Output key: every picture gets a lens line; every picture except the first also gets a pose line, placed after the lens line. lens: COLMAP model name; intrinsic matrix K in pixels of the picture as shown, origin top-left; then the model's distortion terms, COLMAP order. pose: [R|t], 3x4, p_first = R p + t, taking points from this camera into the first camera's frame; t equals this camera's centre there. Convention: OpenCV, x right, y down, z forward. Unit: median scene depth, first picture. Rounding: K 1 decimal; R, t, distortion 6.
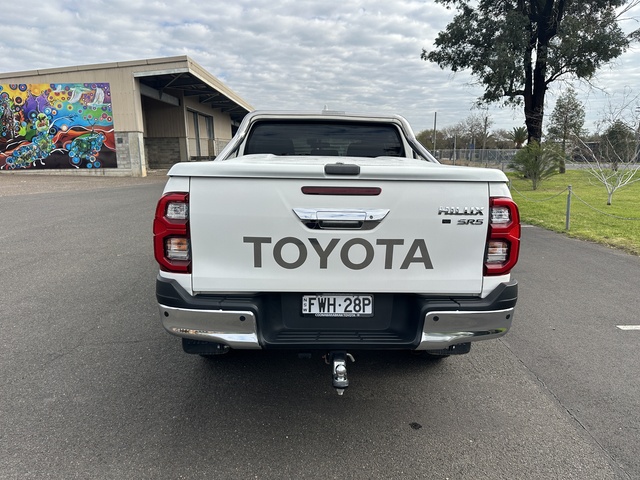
lens RADIAL K [[453.4, 0, 324.8], [0, 453.4, 240.4], [0, 0, 1]] dist [0.067470, -0.063331]
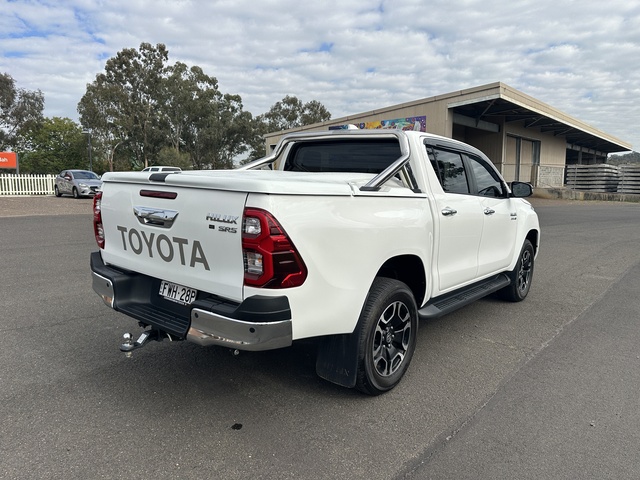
lens RADIAL K [[459.1, 0, 320.6], [0, 459.1, 243.8], [0, 0, 1]] dist [0.030258, -0.045641]
pose [[0.747095, 0.103706, -0.656578, 0.098367], [-0.137690, 0.990475, -0.000227, -0.003110], [0.650301, 0.090574, 0.754258, 0.029985]]
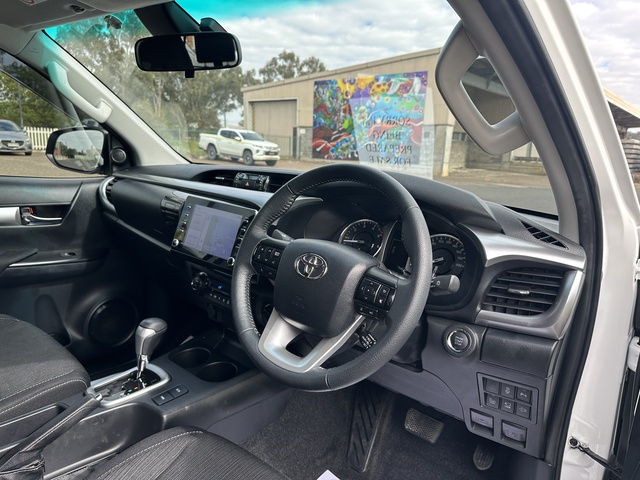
lens RADIAL K [[456.1, 0, 316.4], [0, 456.1, 243.2], [0, 0, 1]] dist [0.035021, -0.056732]
pose [[0.729032, 0.184891, -0.659035, 0.032447], [-0.181087, 0.980619, 0.074791, -0.034476], [0.660091, 0.064818, 0.748384, 0.192841]]
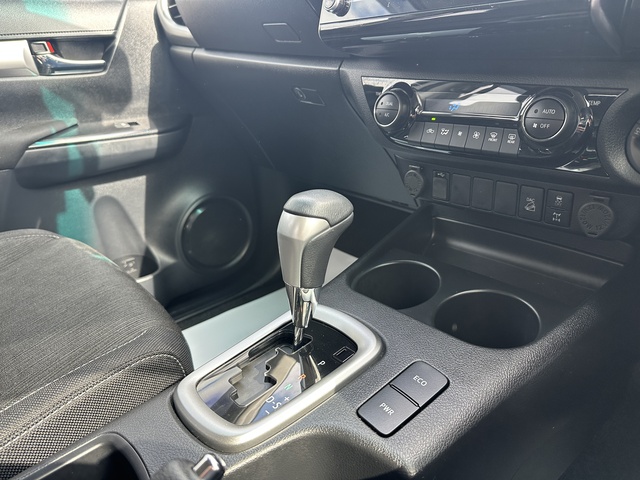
lens RADIAL K [[456.1, 0, 316.4], [0, 456.1, 243.2], [0, 0, 1]] dist [0.035021, -0.056732]
pose [[0.621869, 0.250858, -0.741855, 0.004846], [-0.053019, 0.958619, 0.279712, -0.023588], [0.781324, -0.134611, 0.609436, 0.206170]]
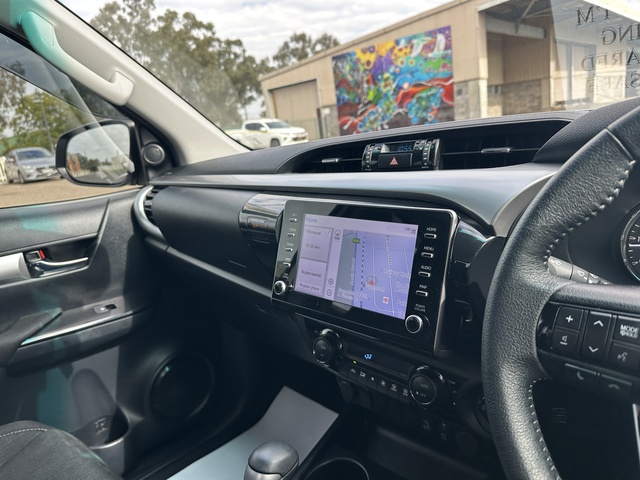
lens RADIAL K [[460.0, 0, 319.4], [0, 460.0, 239.5], [0, 0, 1]] dist [0.012974, -0.047491]
pose [[0.697785, 0.103494, -0.708791, 0.009258], [-0.031799, 0.993007, 0.113689, -0.034101], [0.715601, -0.056792, 0.696197, 0.202707]]
